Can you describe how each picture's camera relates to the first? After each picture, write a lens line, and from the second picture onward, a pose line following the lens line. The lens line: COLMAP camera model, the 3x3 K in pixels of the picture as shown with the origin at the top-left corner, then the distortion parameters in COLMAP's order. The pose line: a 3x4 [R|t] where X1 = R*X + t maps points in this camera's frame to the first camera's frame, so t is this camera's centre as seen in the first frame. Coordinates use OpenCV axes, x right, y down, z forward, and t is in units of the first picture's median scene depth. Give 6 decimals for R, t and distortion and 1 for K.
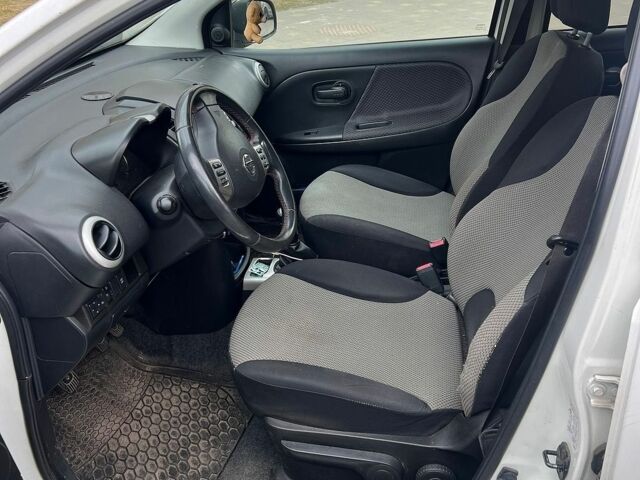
lens RADIAL K [[644.4, 0, 306.4], [0, 644.4, 240.8], [0, 0, 1]] dist [0.161575, -0.351854]
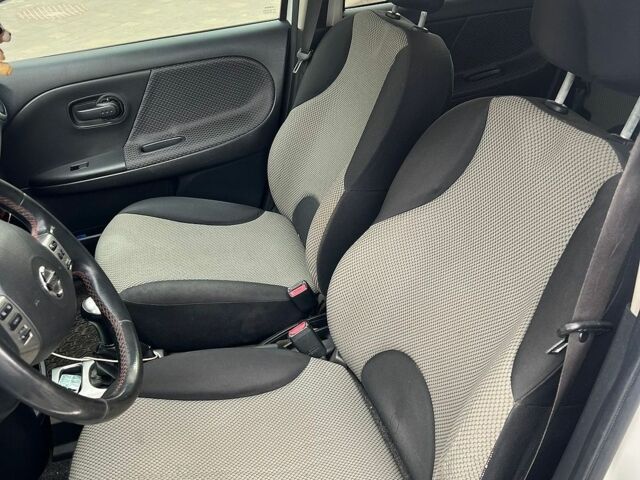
lens RADIAL K [[644.4, 0, 306.4], [0, 644.4, 240.8], [0, 0, 1]] dist [0.161575, -0.351854]
pose [[0.903395, -0.221907, 0.366926, -0.055956], [0.204245, 0.975062, 0.086826, -0.100568], [-0.377043, -0.003495, 0.926189, 0.210753]]
